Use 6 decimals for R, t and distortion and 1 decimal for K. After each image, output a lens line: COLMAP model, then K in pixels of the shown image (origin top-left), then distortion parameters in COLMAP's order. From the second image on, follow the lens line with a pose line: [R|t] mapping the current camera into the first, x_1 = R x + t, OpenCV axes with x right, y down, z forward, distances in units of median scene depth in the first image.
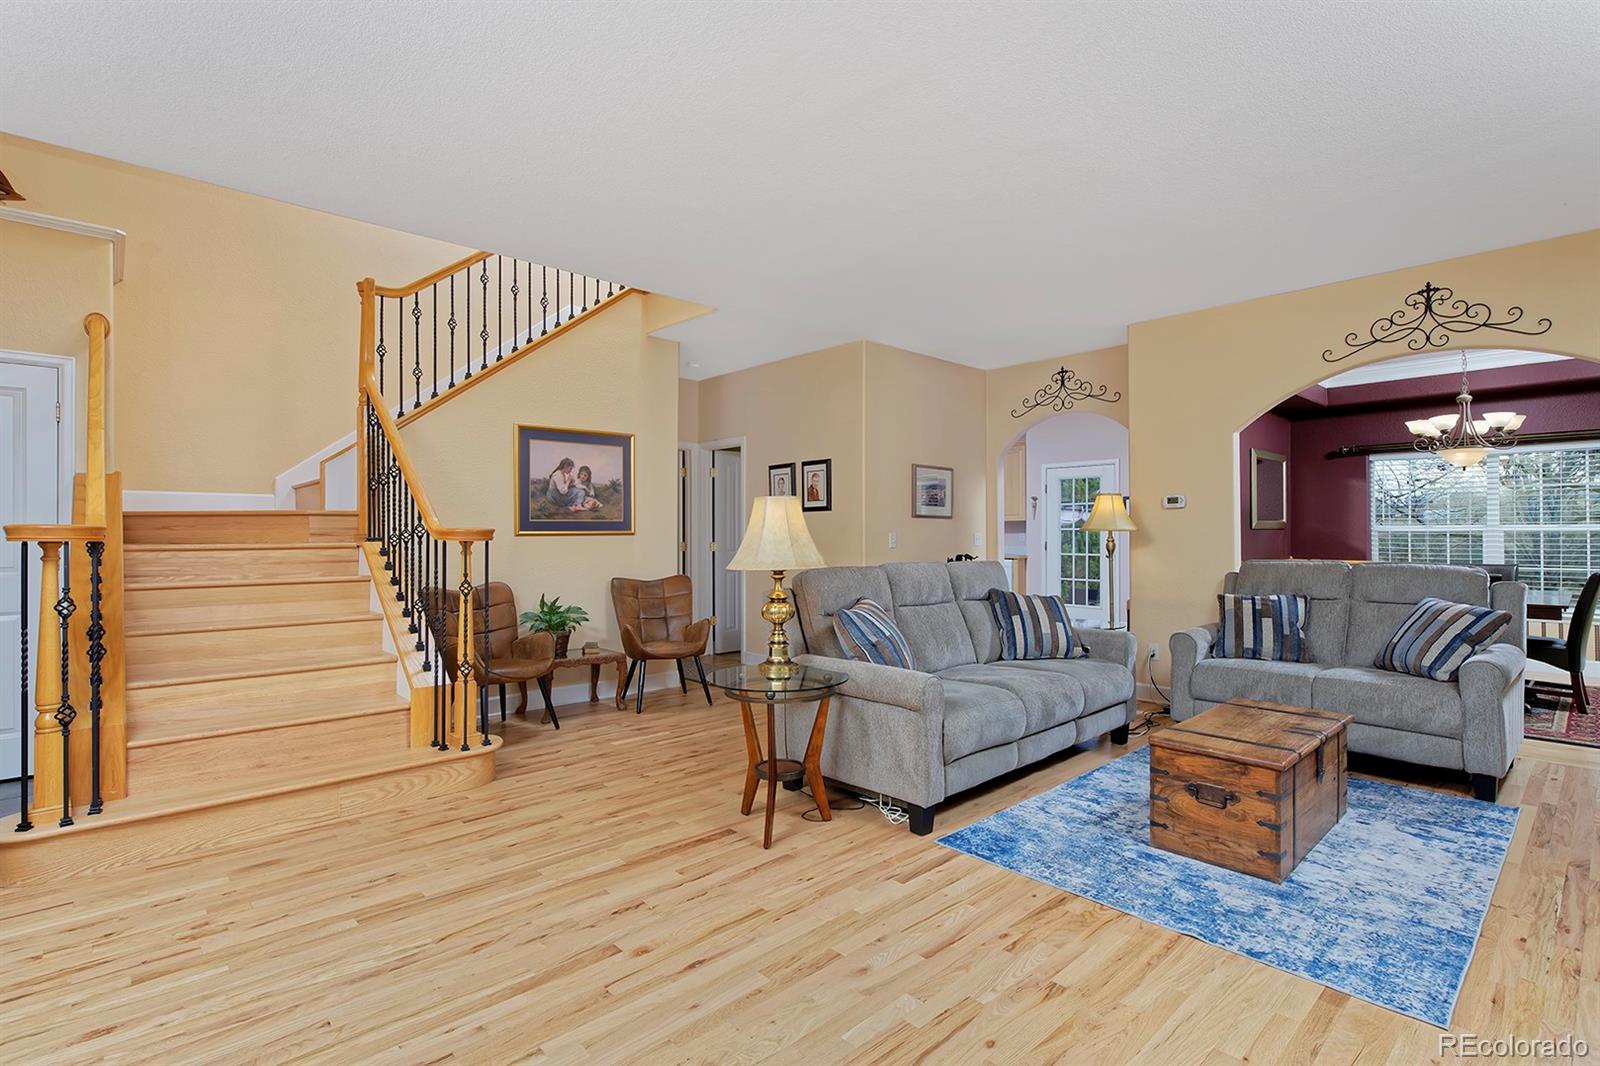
lens RADIAL K [[750.6, 0, 800.0], [0, 750.6, 533.0], [0, 0, 1]] dist [-0.004996, -0.000532]
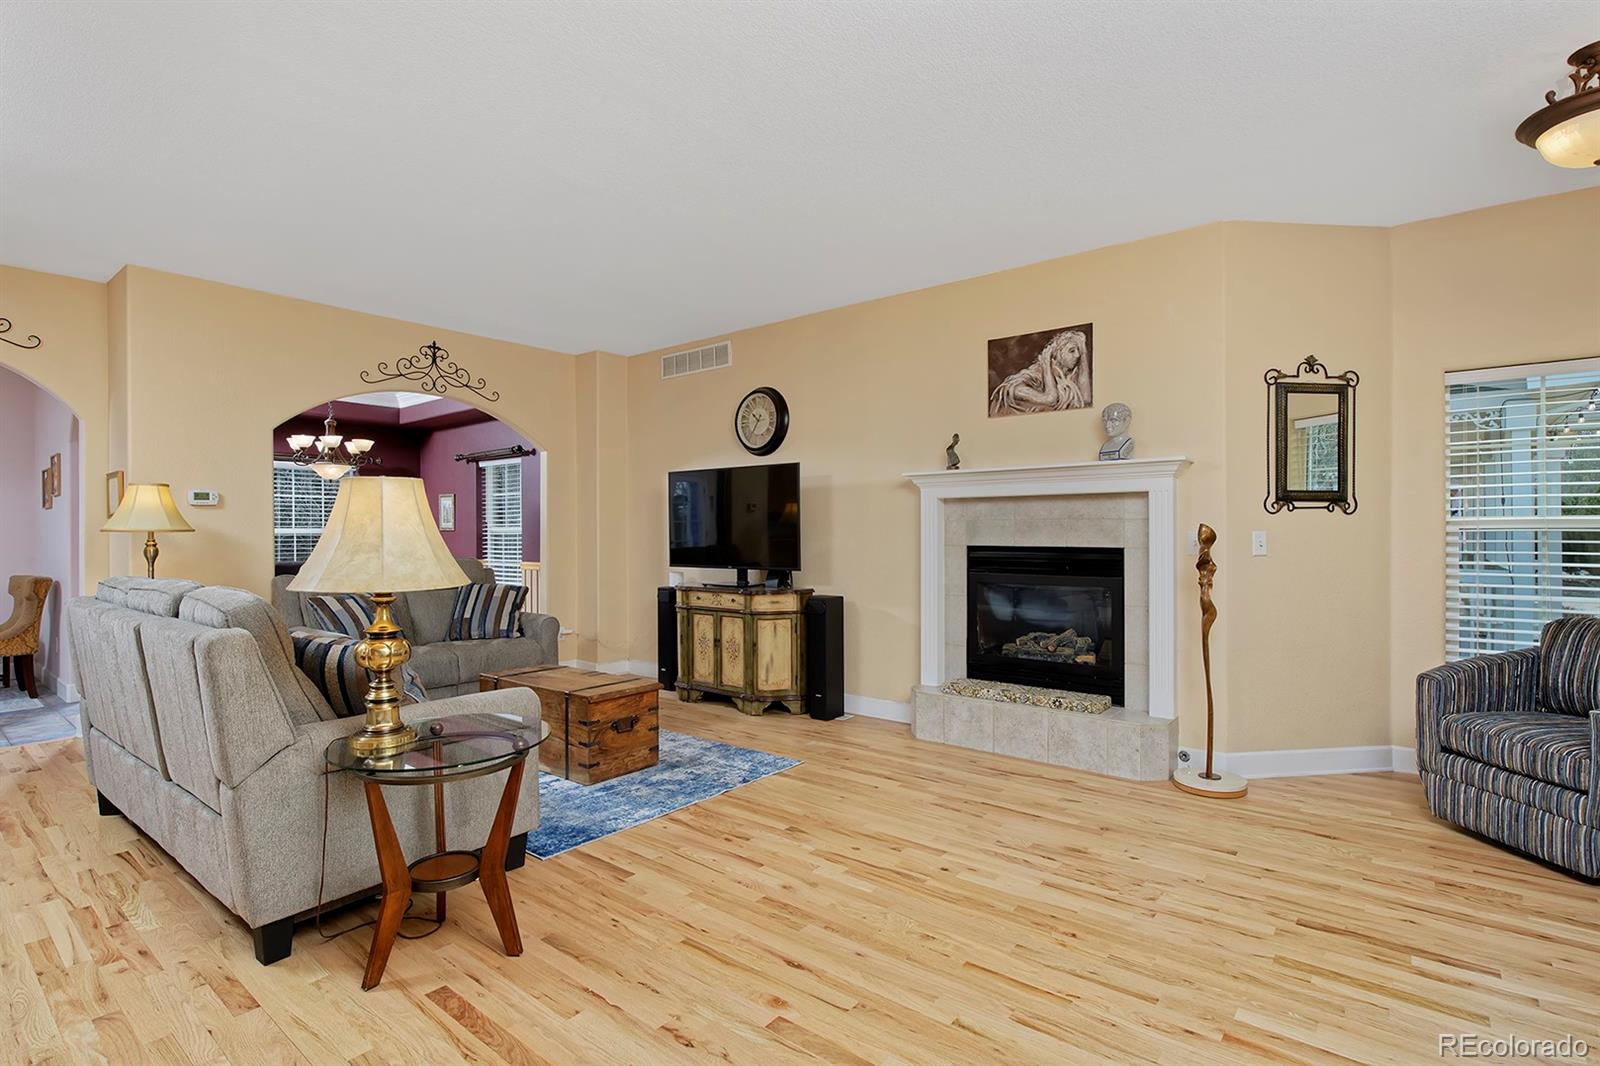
lens RADIAL K [[771.3, 0, 800.0], [0, 771.3, 533.0], [0, 0, 1]] dist [-0.002213, -0.000341]
pose [[-0.142406, 0.002511, 0.989805, -0.880746], [0.001501, 0.999996, -0.002321, 0.002267], [-0.989807, 0.001155, -0.142409, 0.865262]]
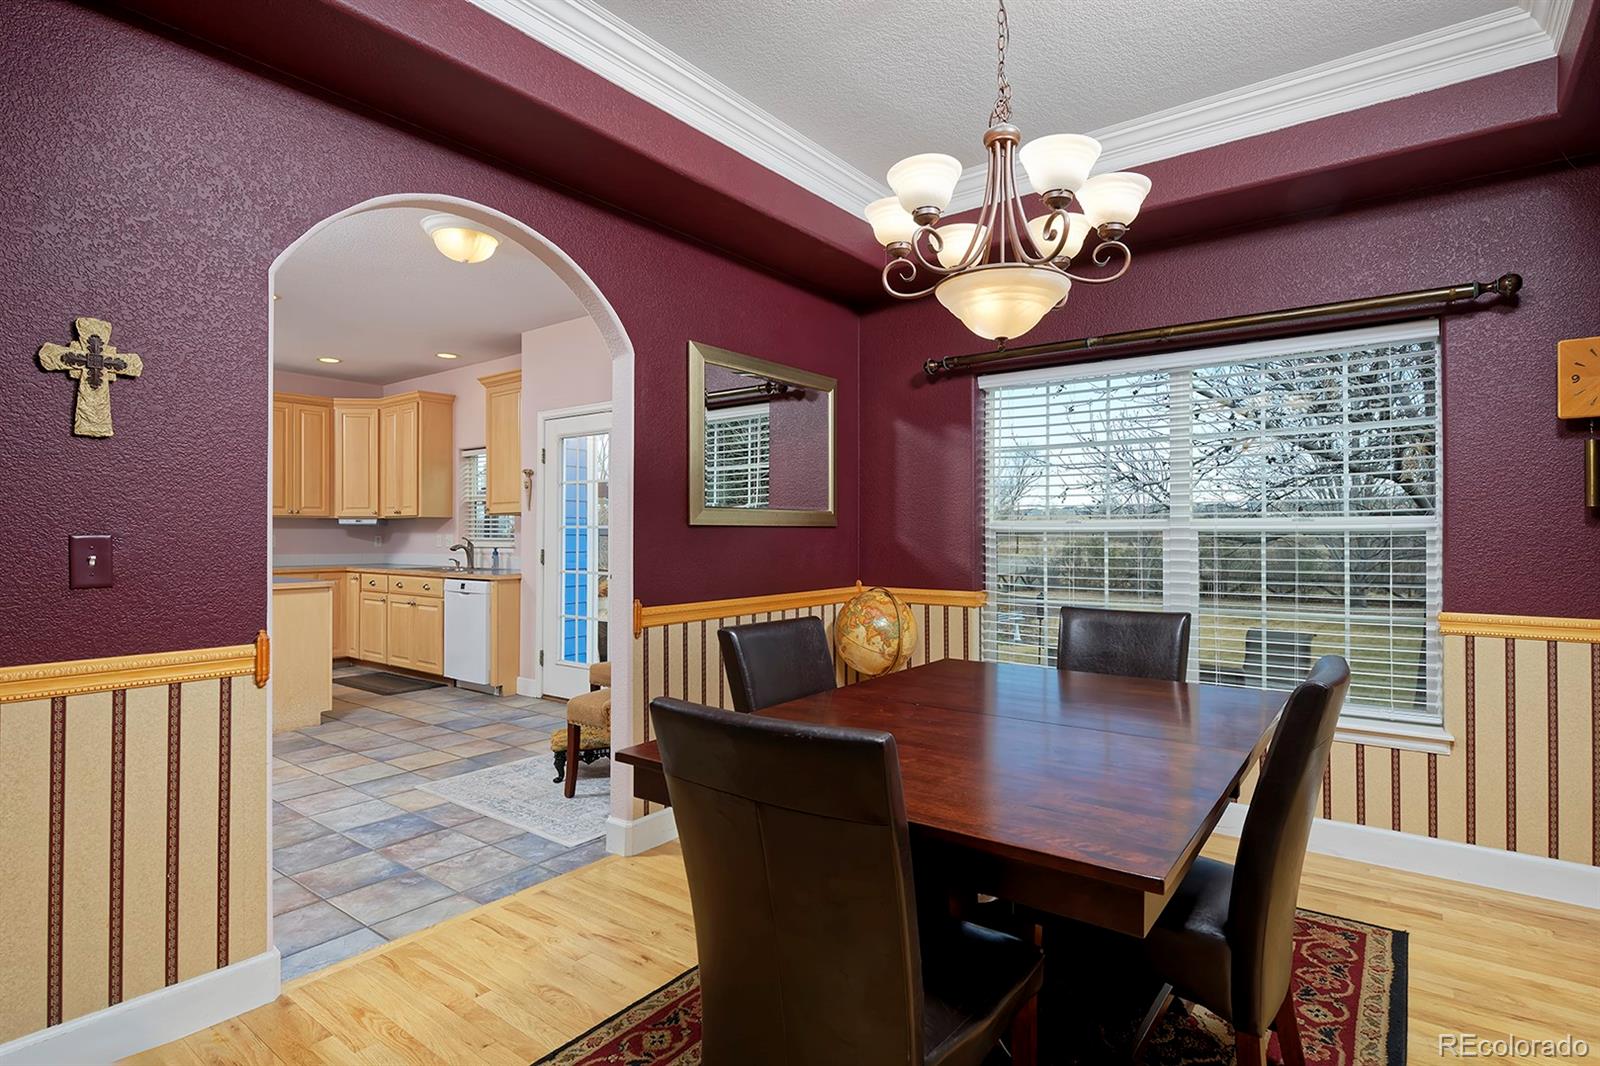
lens RADIAL K [[811.7, 0, 808.2], [0, 811.7, 533.3], [0, 0, 1]] dist [-0.004104, -0.001055]
pose [[0.983060, 0.001641, 0.183275, 1.457036], [-0.001278, 0.999997, -0.002099, 0.000786], [-0.183278, 0.001829, 0.983059, 1.319571]]
